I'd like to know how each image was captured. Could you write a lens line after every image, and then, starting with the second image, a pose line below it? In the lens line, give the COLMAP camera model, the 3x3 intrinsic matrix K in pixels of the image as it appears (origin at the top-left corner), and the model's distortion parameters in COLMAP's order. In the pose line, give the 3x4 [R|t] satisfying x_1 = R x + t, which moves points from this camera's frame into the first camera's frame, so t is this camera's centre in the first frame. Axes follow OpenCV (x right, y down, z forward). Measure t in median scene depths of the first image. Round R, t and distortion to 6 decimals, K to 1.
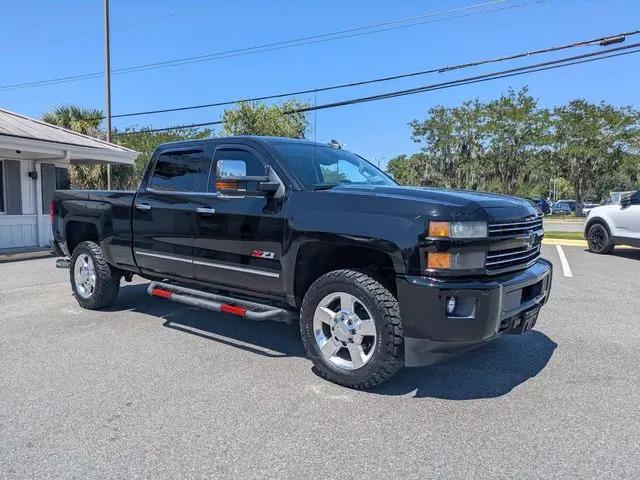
lens RADIAL K [[470.2, 0, 318.3], [0, 470.2, 243.0], [0, 0, 1]] dist [0.033178, -0.013748]
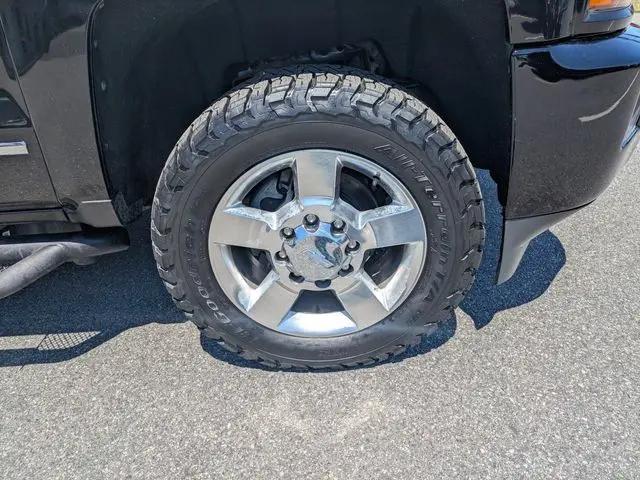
lens RADIAL K [[470.2, 0, 320.0], [0, 470.2, 238.9], [0, 0, 1]] dist [0.033178, -0.013748]
pose [[0.771986, -0.362179, 0.522364, -0.127052], [0.139800, 0.898413, 0.416305, 0.026273], [-0.620076, -0.248355, 0.744195, 0.720209]]
